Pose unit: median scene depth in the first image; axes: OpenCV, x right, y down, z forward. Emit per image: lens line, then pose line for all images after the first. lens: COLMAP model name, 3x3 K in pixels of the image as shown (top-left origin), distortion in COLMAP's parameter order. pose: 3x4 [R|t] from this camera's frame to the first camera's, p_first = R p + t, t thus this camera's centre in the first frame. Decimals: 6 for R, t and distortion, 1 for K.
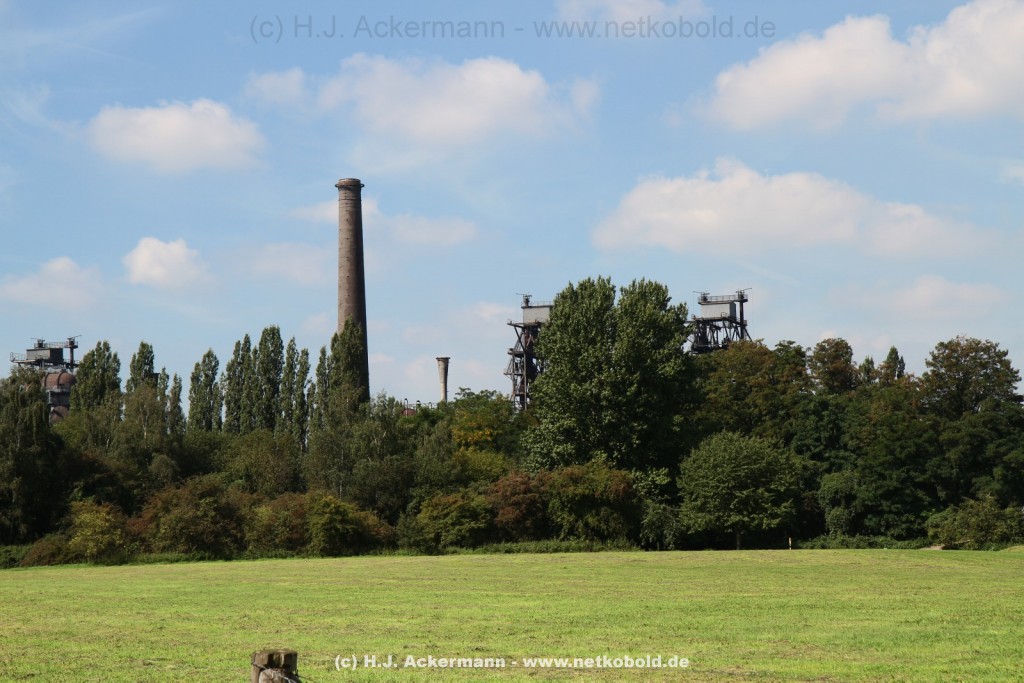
lens RADIAL K [[2406.7, 0, 512.0], [0, 2406.7, 341.5], [0, 0, 1]] dist [0.123626, 0.360224]
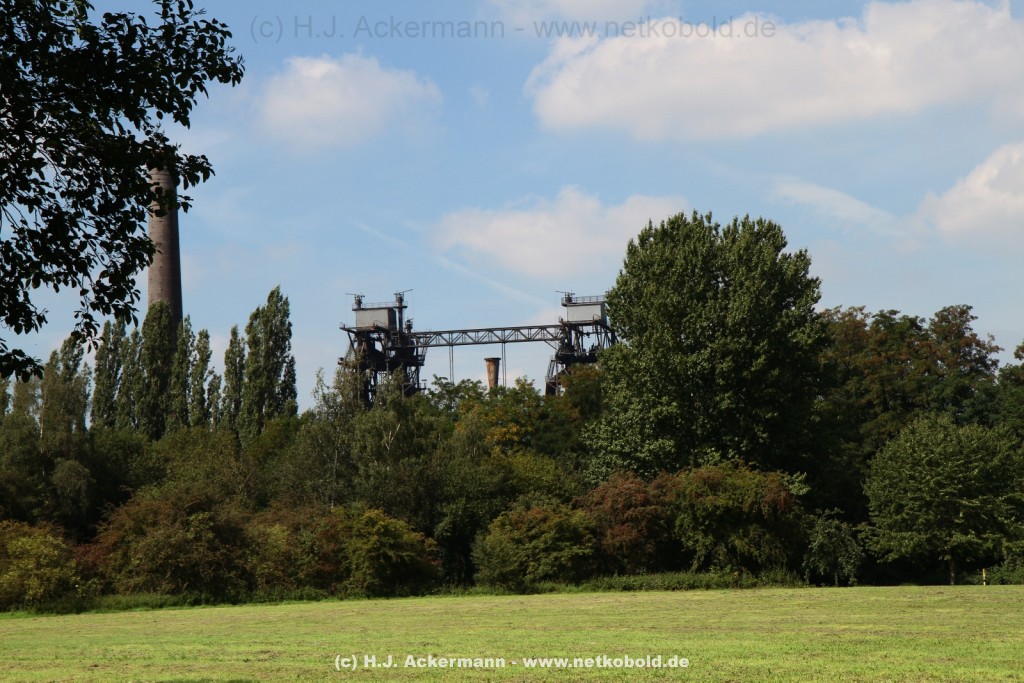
lens RADIAL K [[2592.7, 0, 512.0], [0, 2592.7, 341.5], [0, 0, 1]] dist [0.243558, 0.011770]
pose [[0.994552, 0.001951, 0.104225, -0.111699], [-0.000762, 0.999934, -0.011450, 0.023843], [-0.104240, 0.011309, 0.994488, 0.248600]]
